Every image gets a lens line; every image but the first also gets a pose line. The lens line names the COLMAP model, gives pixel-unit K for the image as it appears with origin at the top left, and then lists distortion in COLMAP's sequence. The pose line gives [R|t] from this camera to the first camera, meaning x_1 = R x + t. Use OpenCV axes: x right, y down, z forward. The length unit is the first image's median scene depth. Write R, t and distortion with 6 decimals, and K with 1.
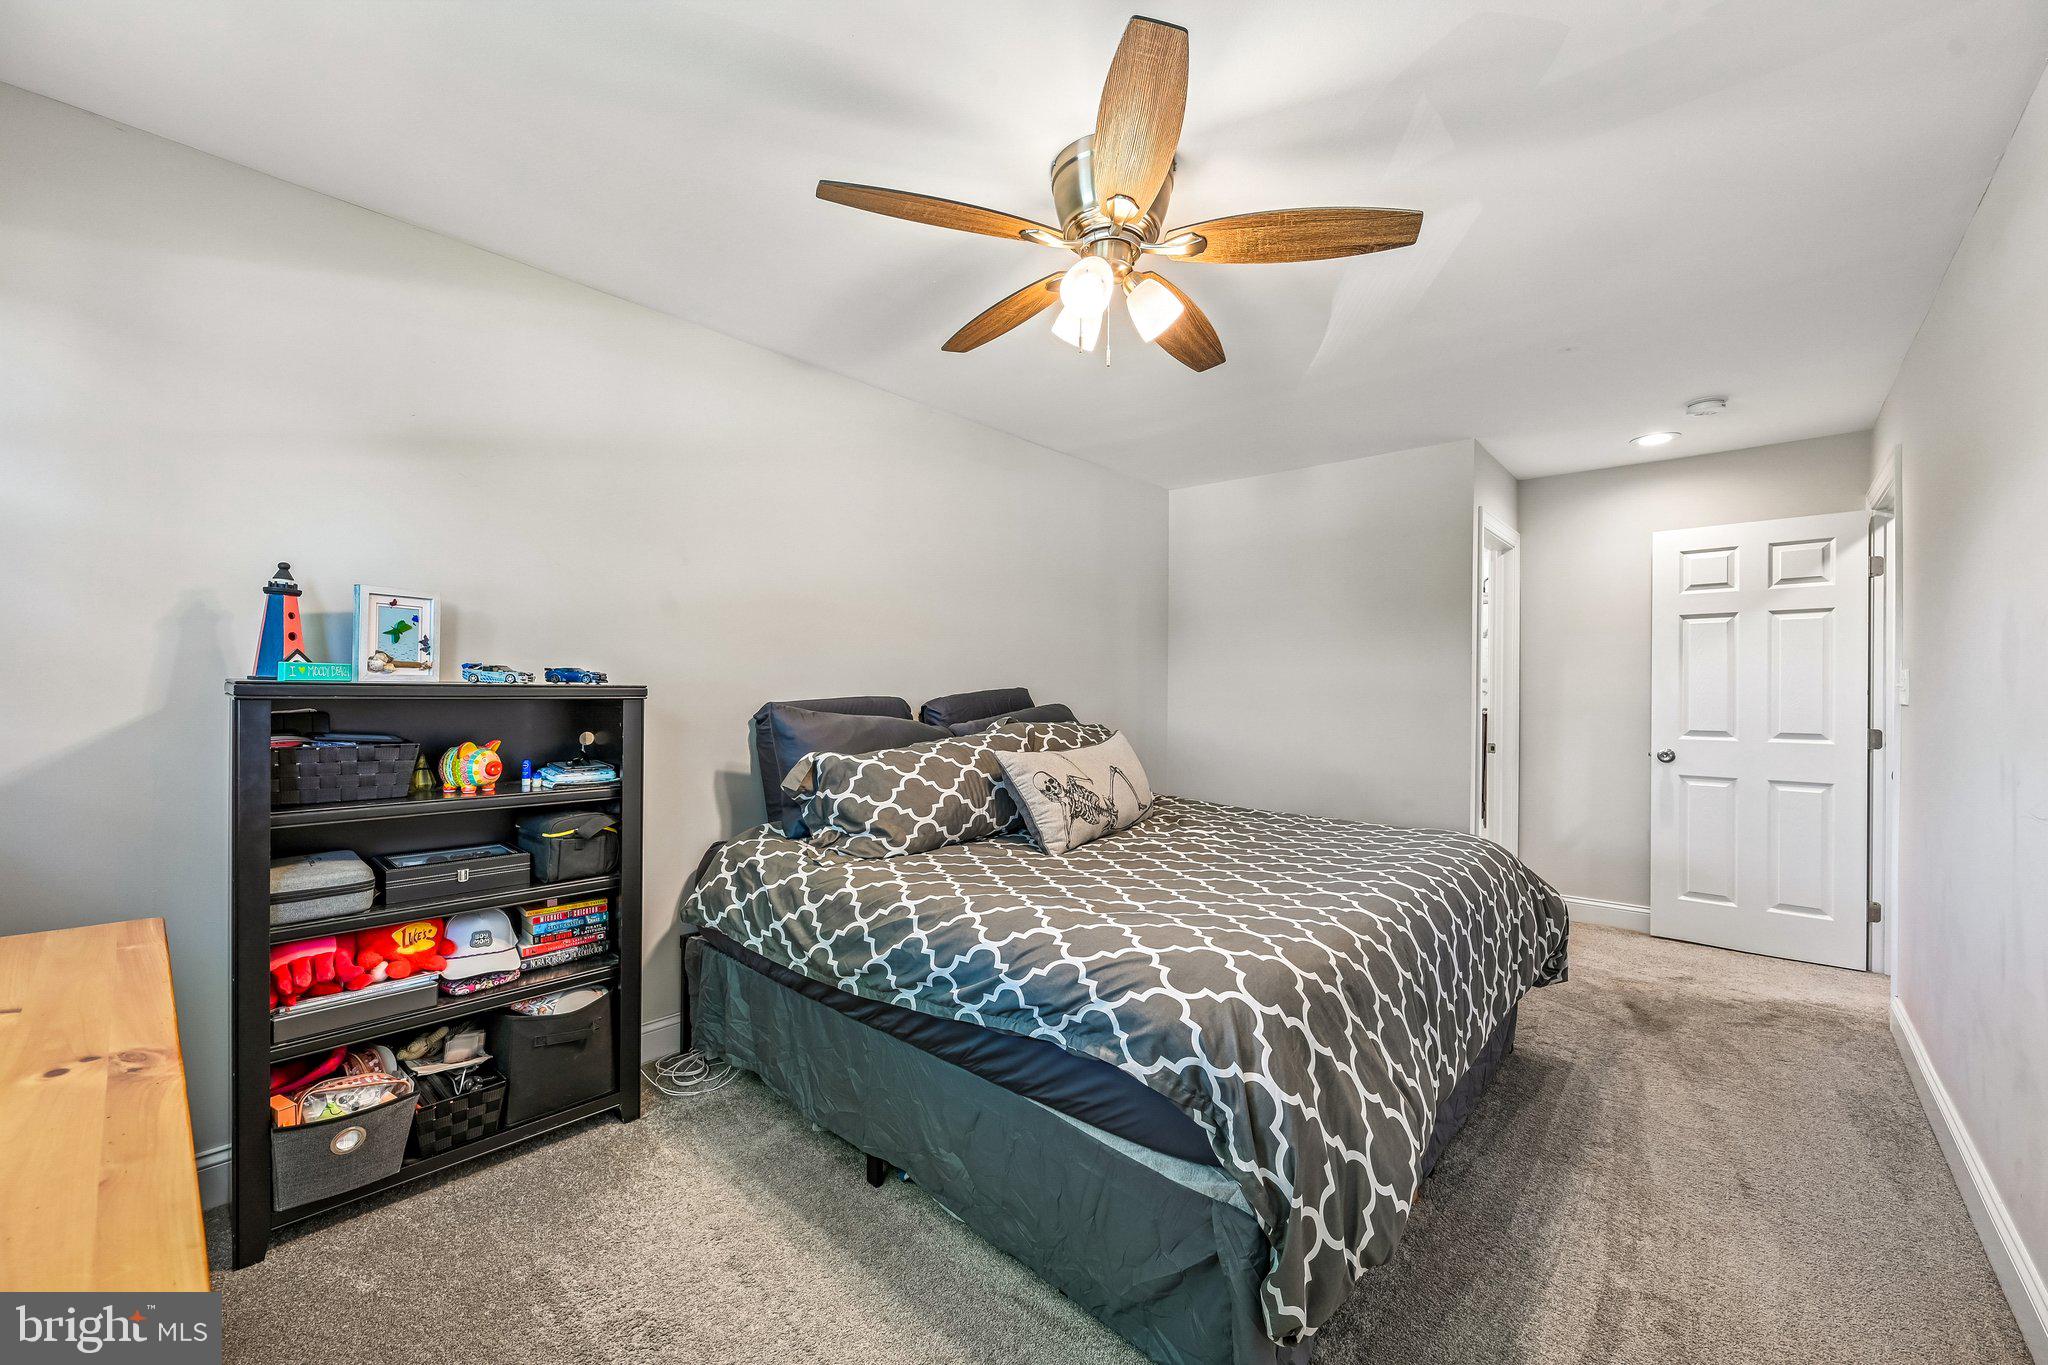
lens RADIAL K [[806.2, 0, 1035.3], [0, 806.2, 688.5], [0, 0, 1]] dist [-0.000818, -0.000086]
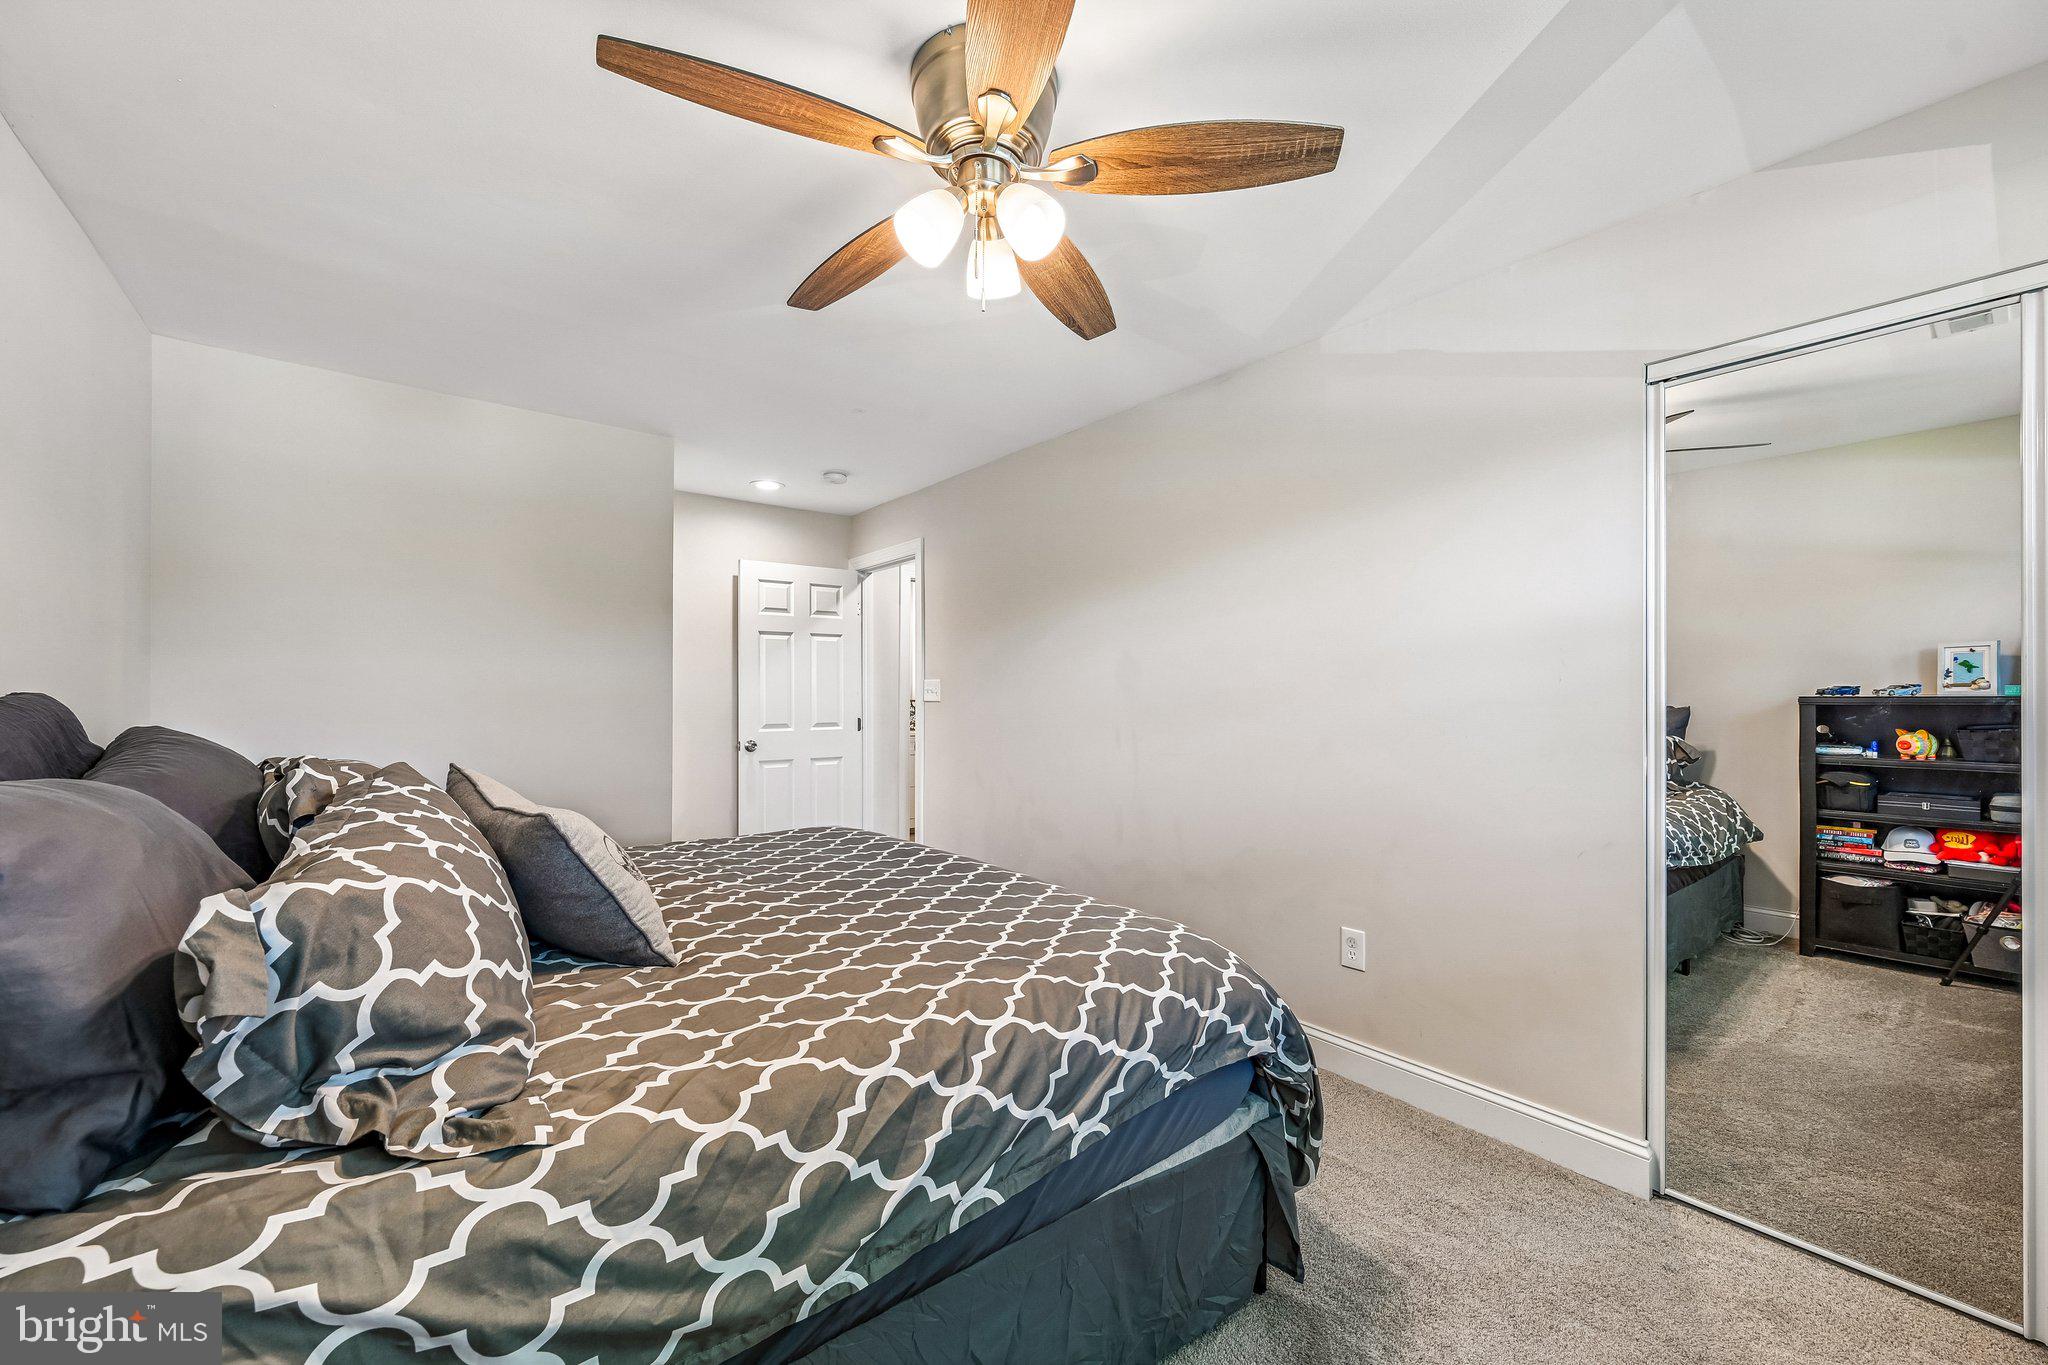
lens RADIAL K [[806.2, 0, 1035.3], [0, 806.2, 688.5], [0, 0, 1]] dist [-0.000818, -0.000086]
pose [[0.167735, 0.000275, 0.985832, -0.657229], [-0.002828, 0.999996, 0.000202, -0.008969], [-0.985828, -0.002821, 0.167735, 0.732732]]
